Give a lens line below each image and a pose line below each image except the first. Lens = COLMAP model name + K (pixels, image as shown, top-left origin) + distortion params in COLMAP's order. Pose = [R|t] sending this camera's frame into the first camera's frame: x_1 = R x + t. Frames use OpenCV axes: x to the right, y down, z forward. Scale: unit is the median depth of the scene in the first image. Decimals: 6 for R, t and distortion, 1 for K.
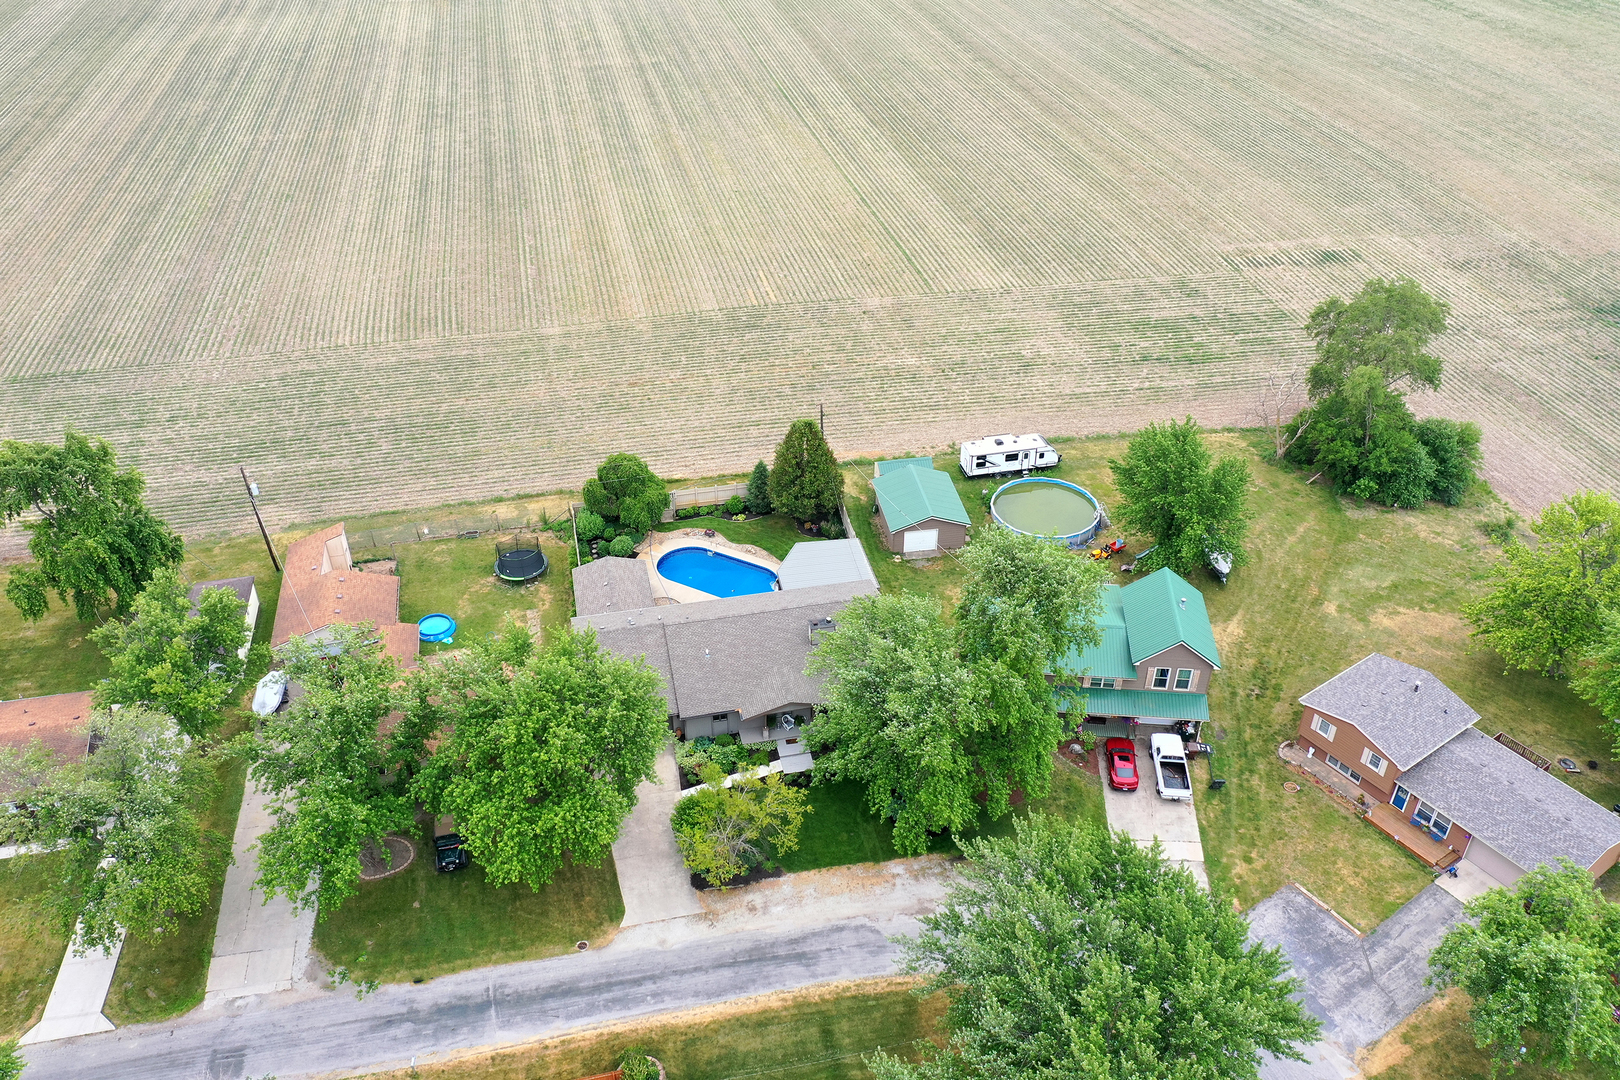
lens RADIAL K [[1306.6, 0, 810.0], [0, 1306.6, 540.0], [0, 0, 1]] dist [-0.007052, 0.007190]
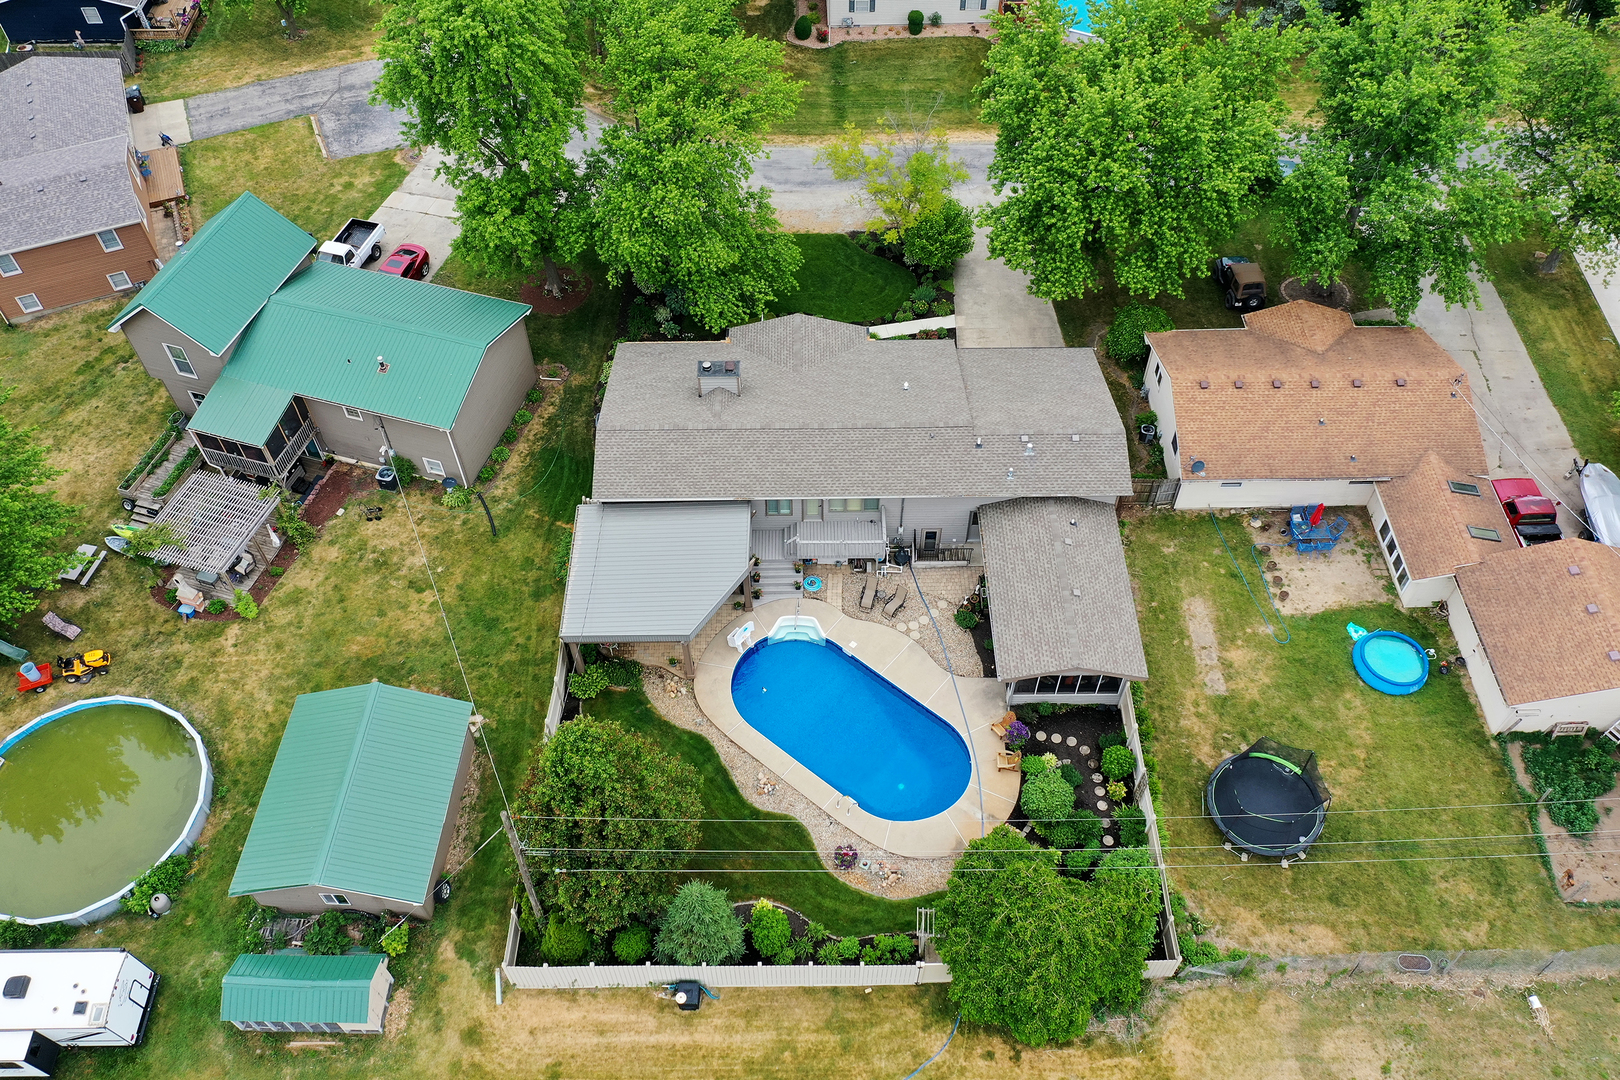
lens RADIAL K [[1306.6, 0, 810.0], [0, 1306.6, 540.0], [0, 0, 1]] dist [-0.007052, 0.007190]
pose [[-0.977437, -0.160726, 0.137054, -0.131990], [0.121308, 0.104037, 0.987148, -0.546599], [-0.172919, 0.981501, -0.082193, 1.142423]]
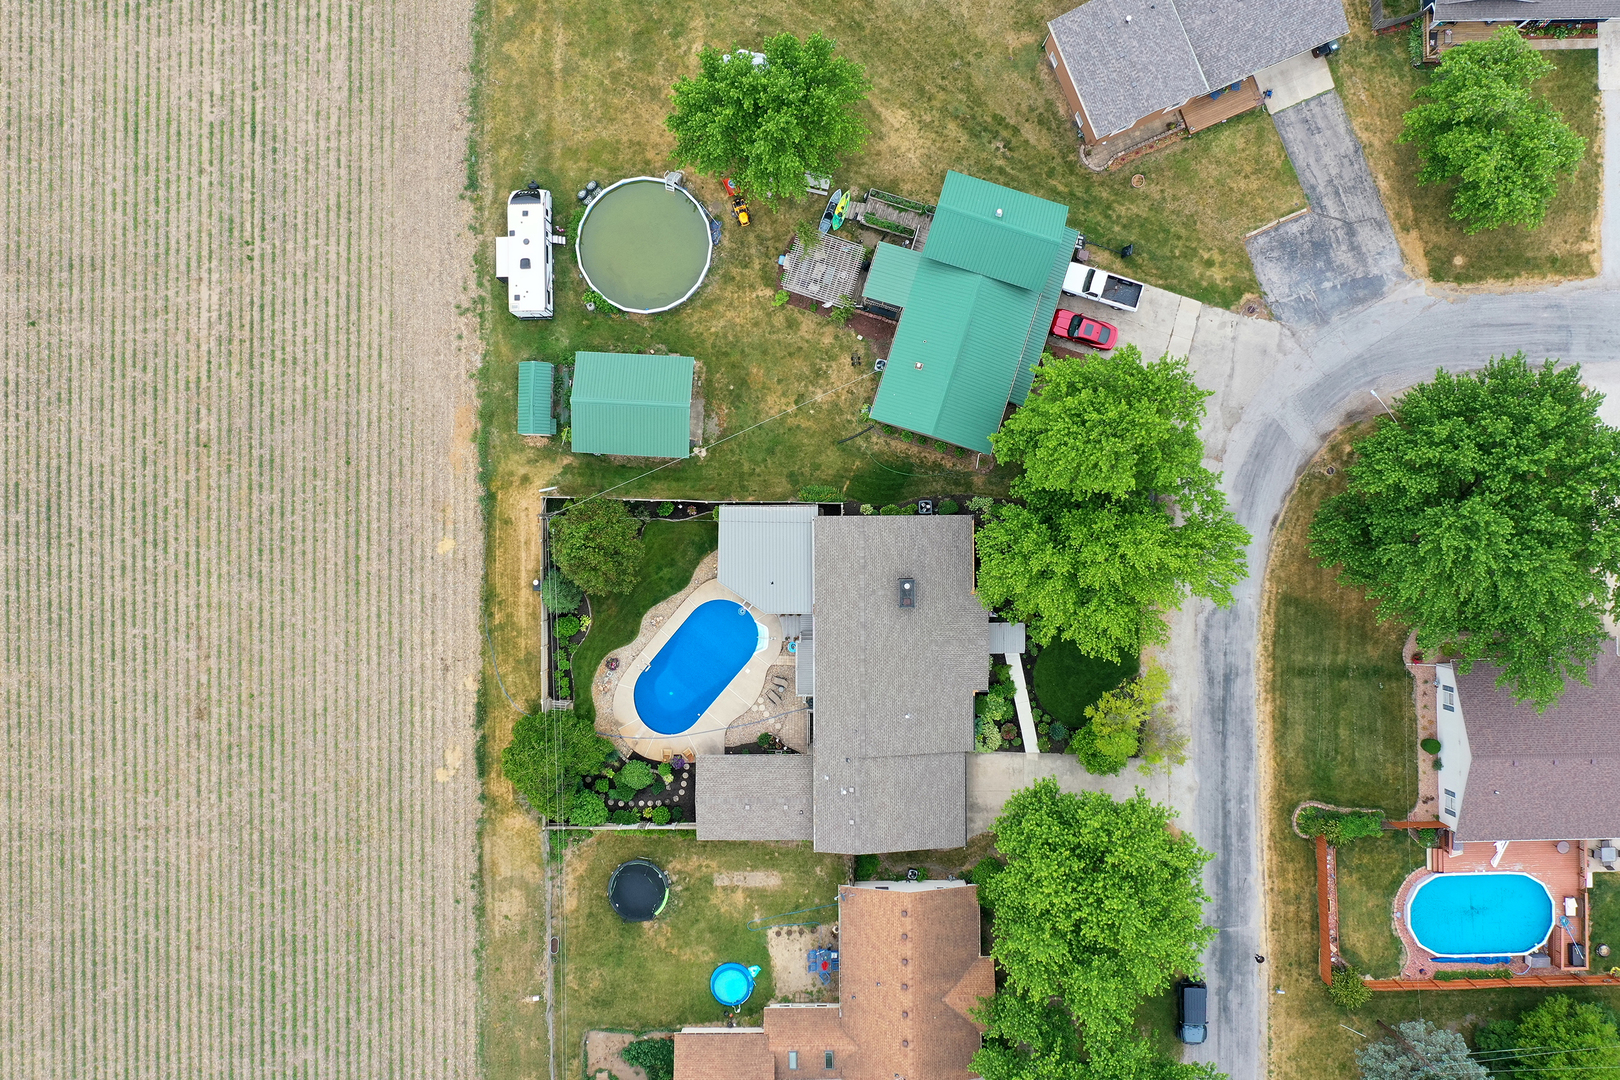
lens RADIAL K [[1306.6, 0, 810.0], [0, 1306.6, 540.0], [0, 0, 1]] dist [-0.007052, 0.007190]
pose [[0.209228, -0.977769, -0.013866, 0.045406], [0.563808, 0.109037, 0.818676, -0.755634], [-0.798964, -0.179107, 0.574088, 0.539875]]
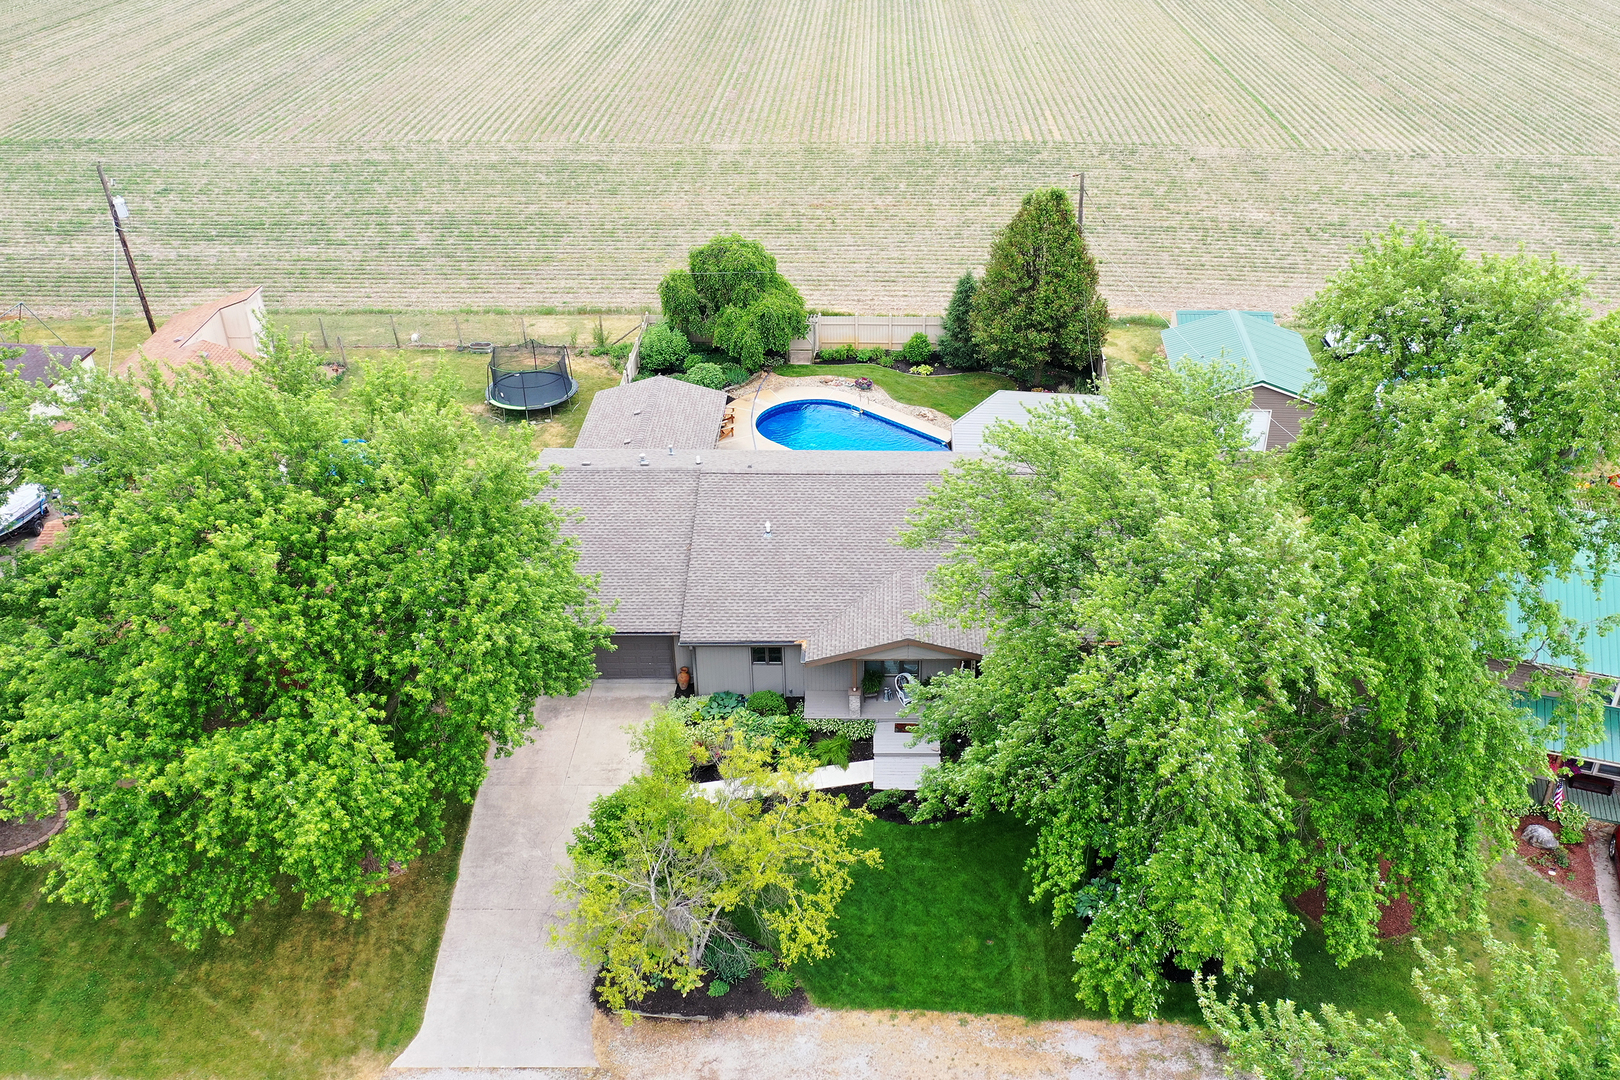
lens RADIAL K [[1409.5, 0, 879.9], [0, 1409.5, 506.7], [0, 0, 1]] dist [-0.004547, 0.001861]
pose [[0.976748, 0.114320, -0.181366, 0.060006], [-0.128937, 0.989113, -0.070925, 0.111611], [0.171283, 0.092661, 0.980855, 0.485423]]
